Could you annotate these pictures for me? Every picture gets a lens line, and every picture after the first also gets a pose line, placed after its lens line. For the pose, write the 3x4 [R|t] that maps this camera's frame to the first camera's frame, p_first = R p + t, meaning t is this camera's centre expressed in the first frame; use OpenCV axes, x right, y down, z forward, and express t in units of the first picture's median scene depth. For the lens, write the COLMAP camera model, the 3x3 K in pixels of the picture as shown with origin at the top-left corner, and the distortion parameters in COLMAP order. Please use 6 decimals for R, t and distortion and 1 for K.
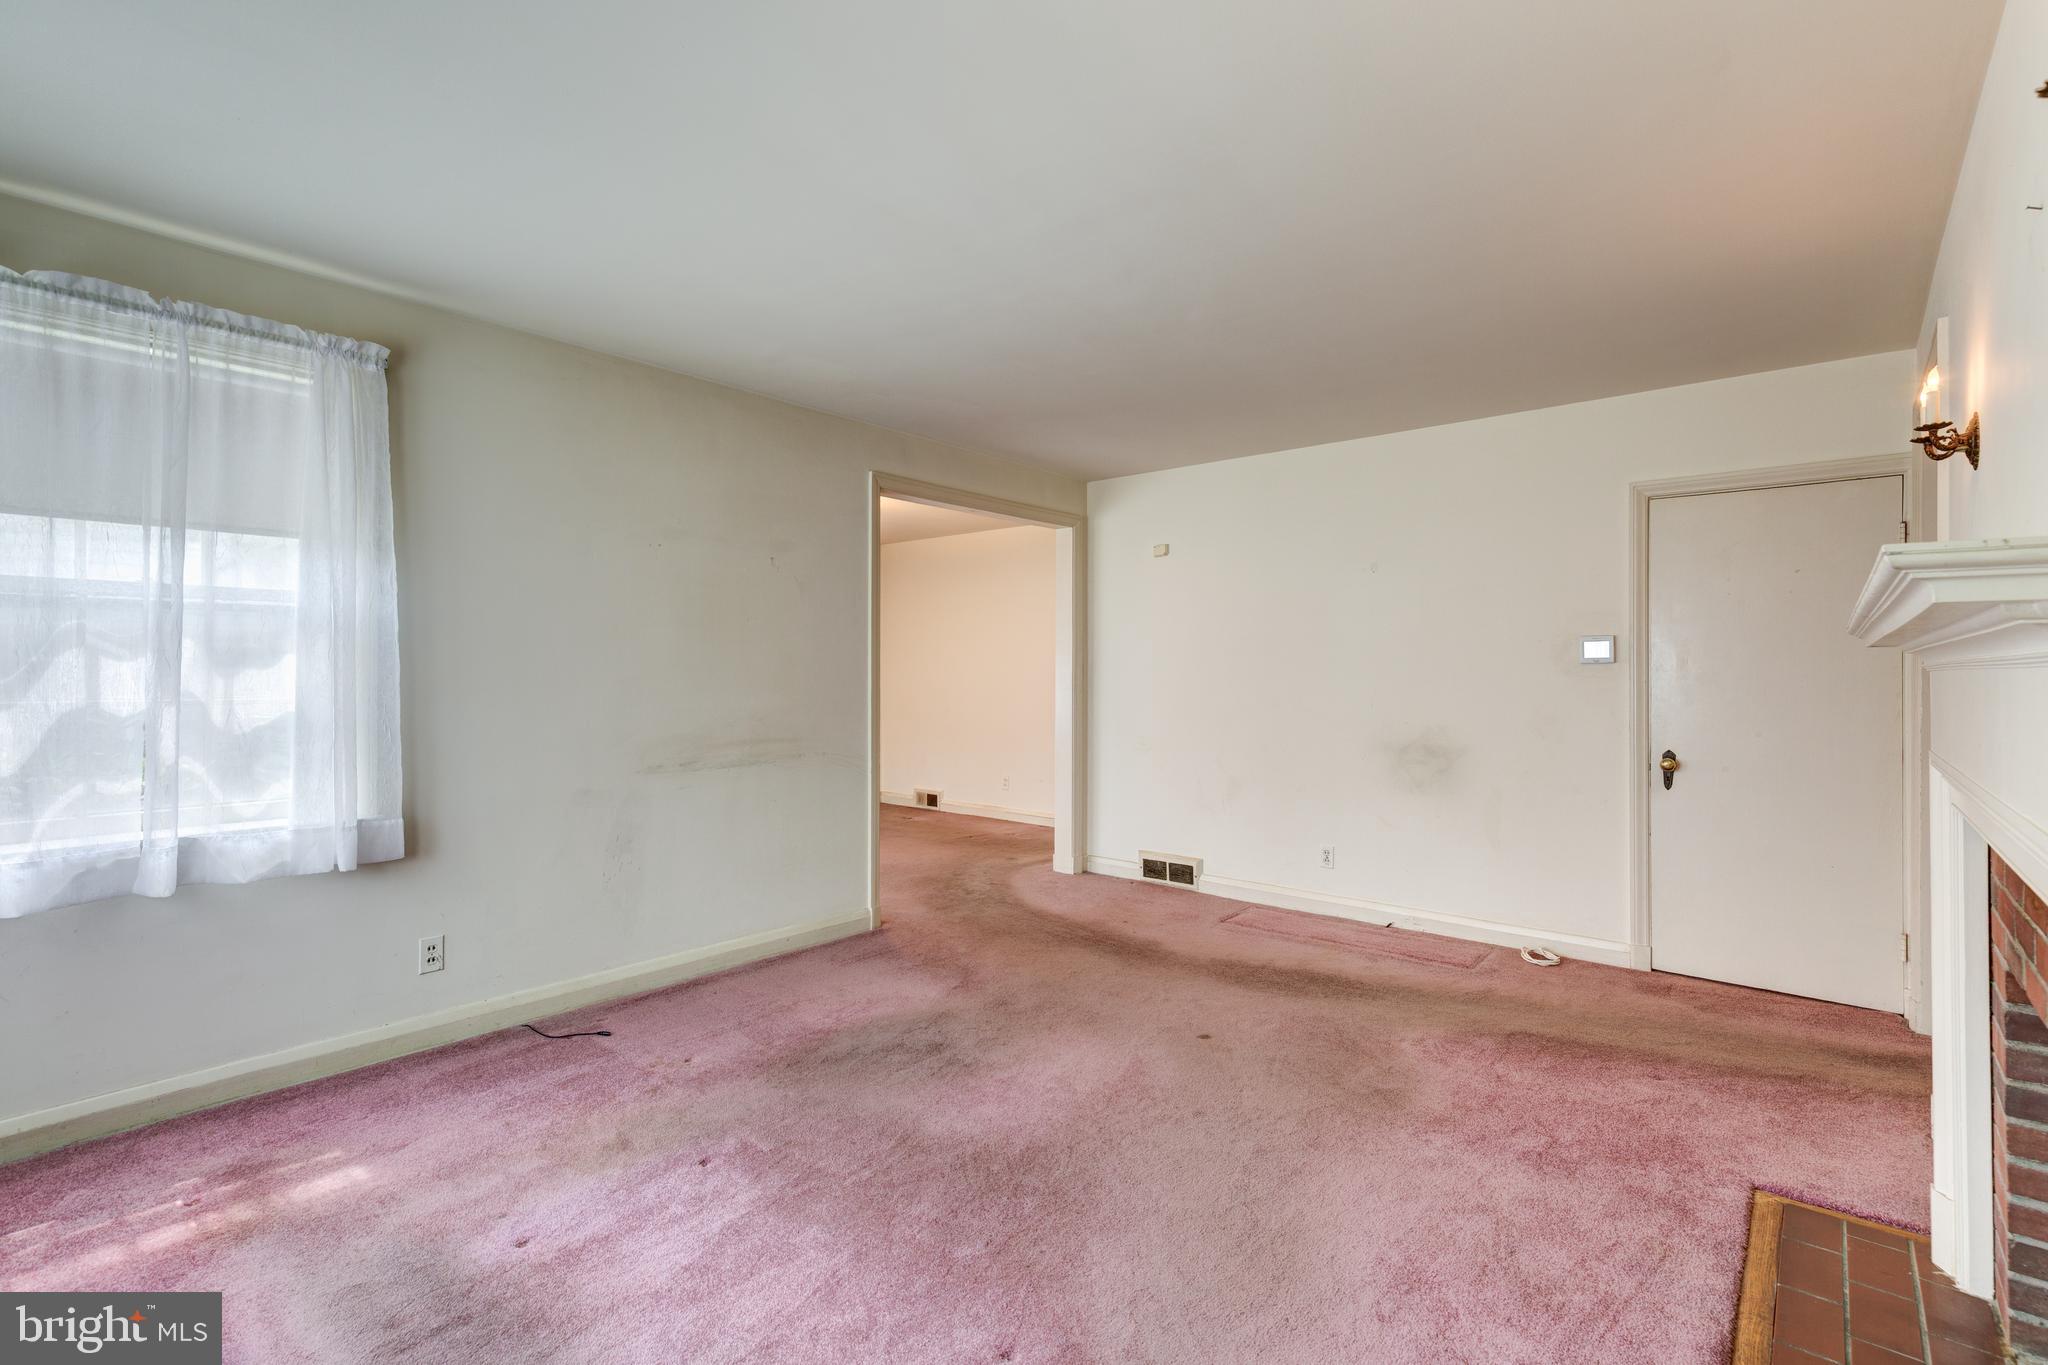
lens RADIAL K [[925.4, 0, 1016.4], [0, 925.4, 669.2], [0, 0, 1]] dist [0.002369, 0.000759]
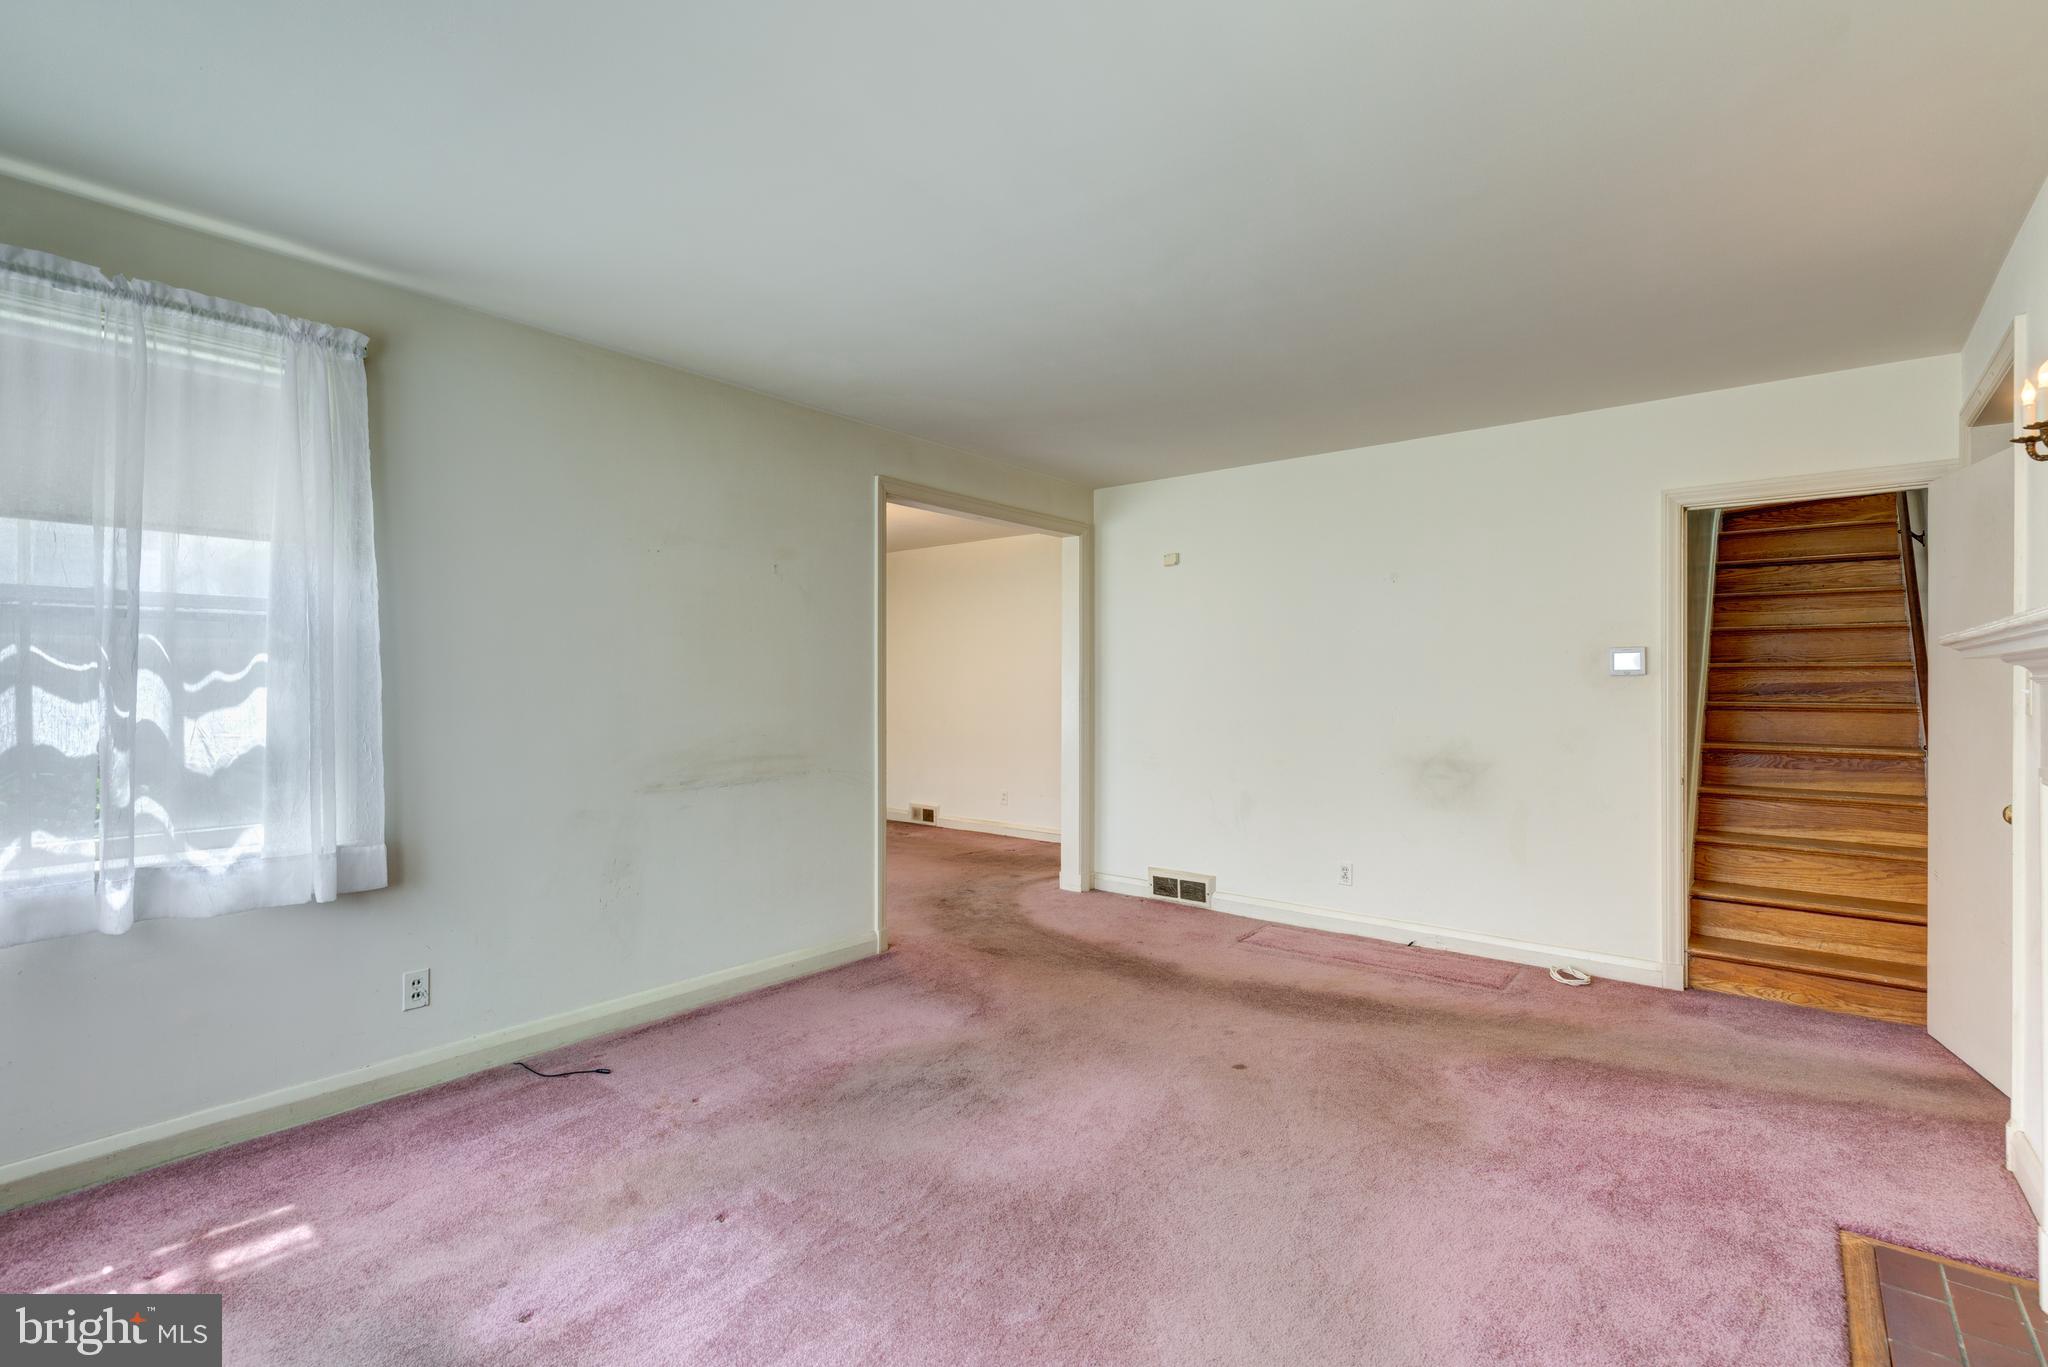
lens RADIAL K [[925.0, 0, 1024.0], [0, 925.0, 683.5], [0, 0, 1]] dist [0.003518, 0.000235]
pose [[0.999622, -0.001190, 0.027464, -0.051342], [0.001114, 0.999995, 0.002811, -0.001665], [-0.027467, -0.002780, 0.999619, 0.059547]]
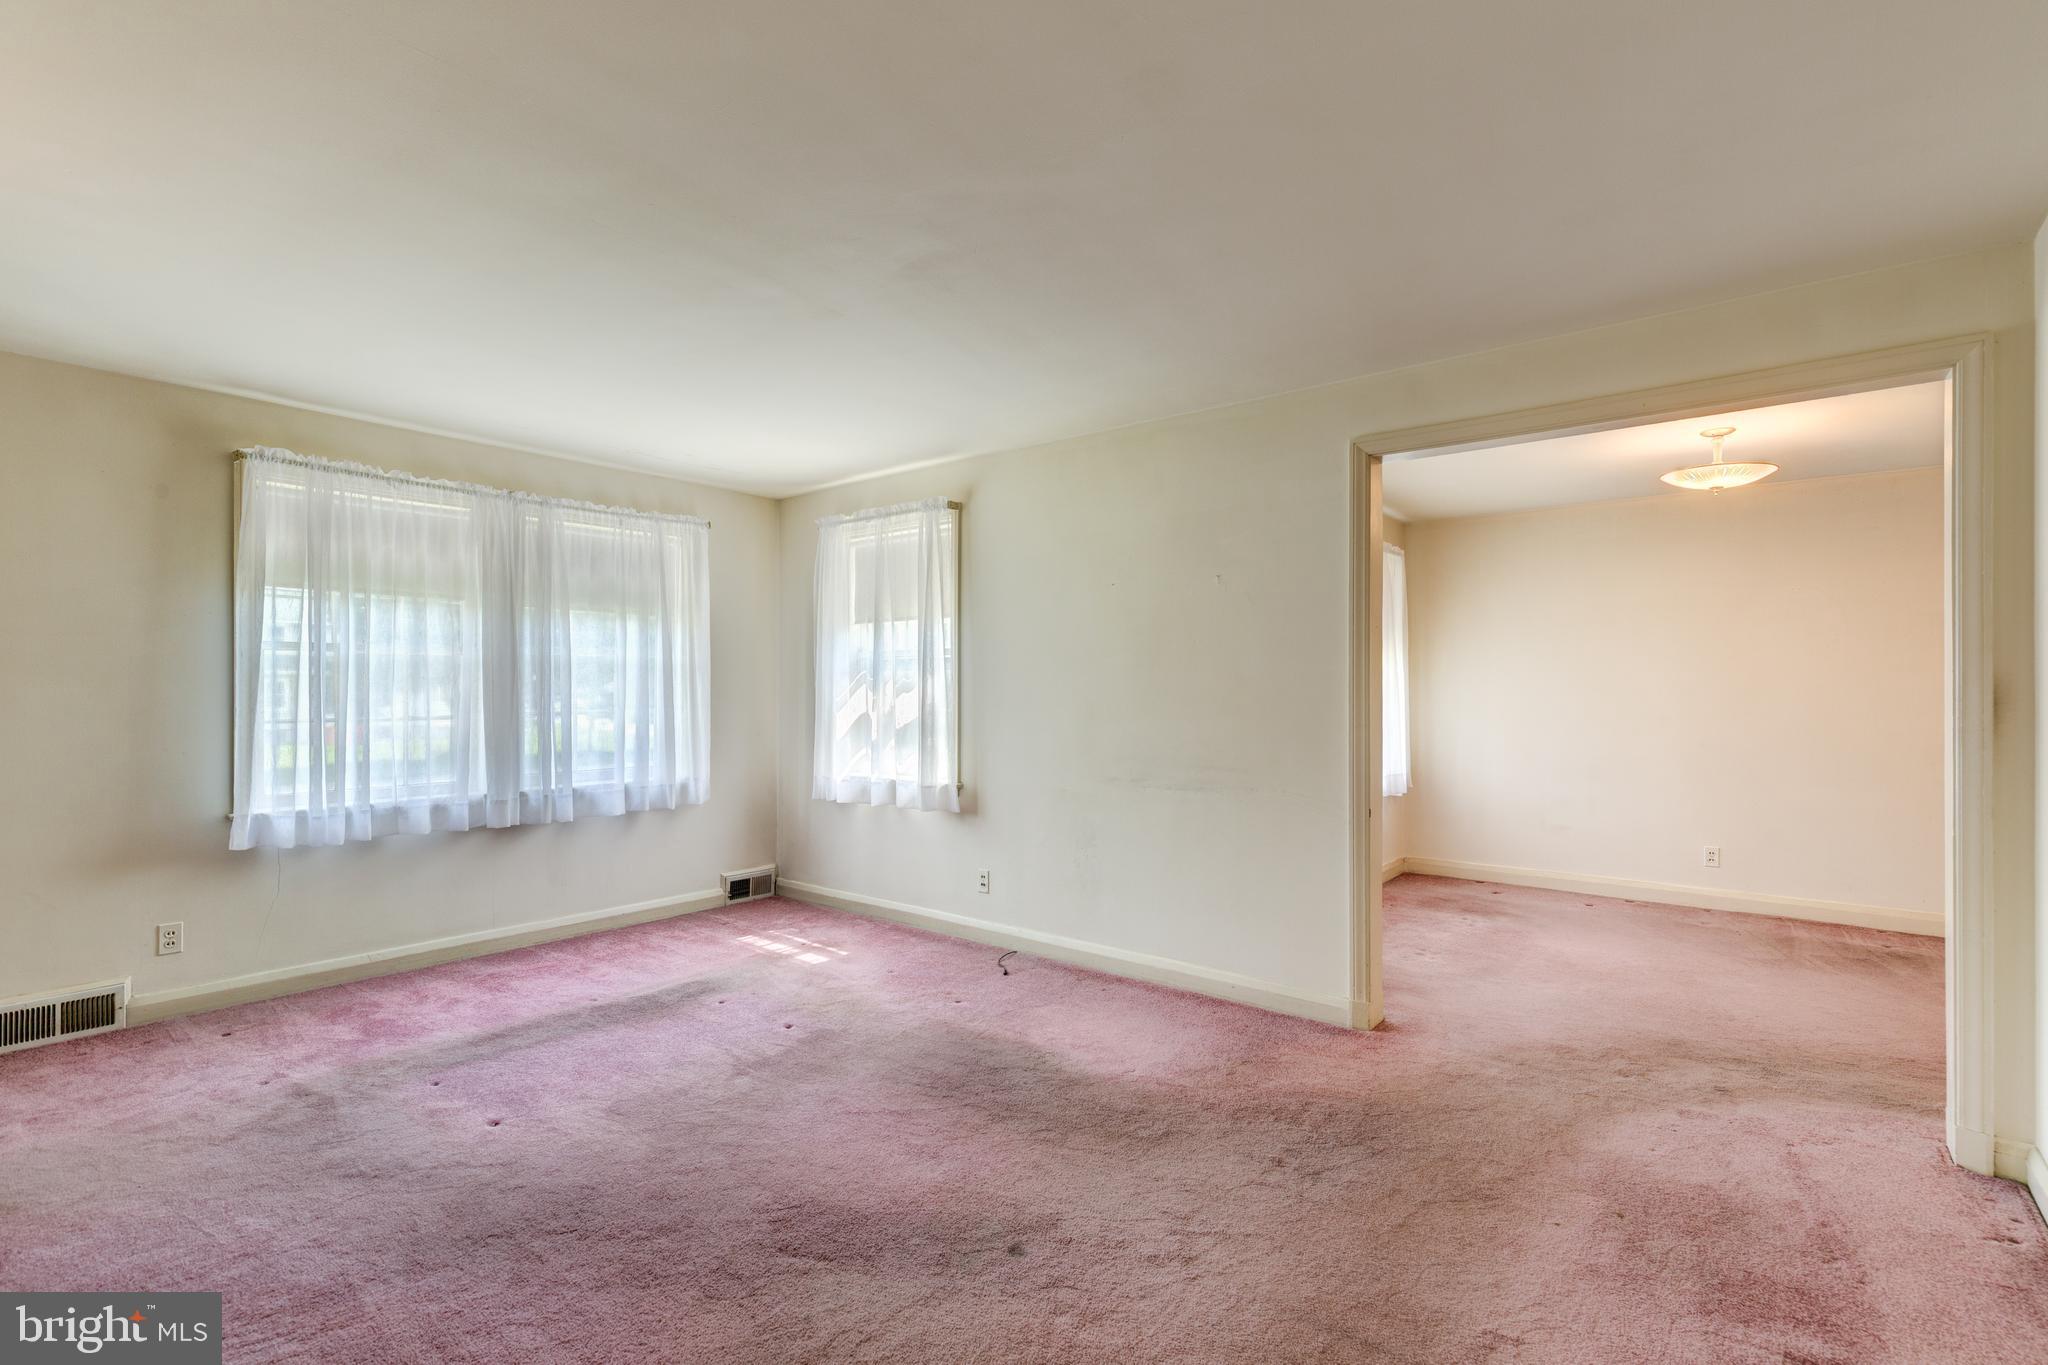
lens RADIAL K [[925.0, 0, 1024.0], [0, 925.0, 682.5], [0, 0, 1]] dist [0.003518, 0.000235]
pose [[0.041293, -0.012289, -0.999071, 0.991718], [-0.000564, 0.999924, -0.012323, 0.001585], [0.999147, 0.001072, 0.041283, 1.118461]]
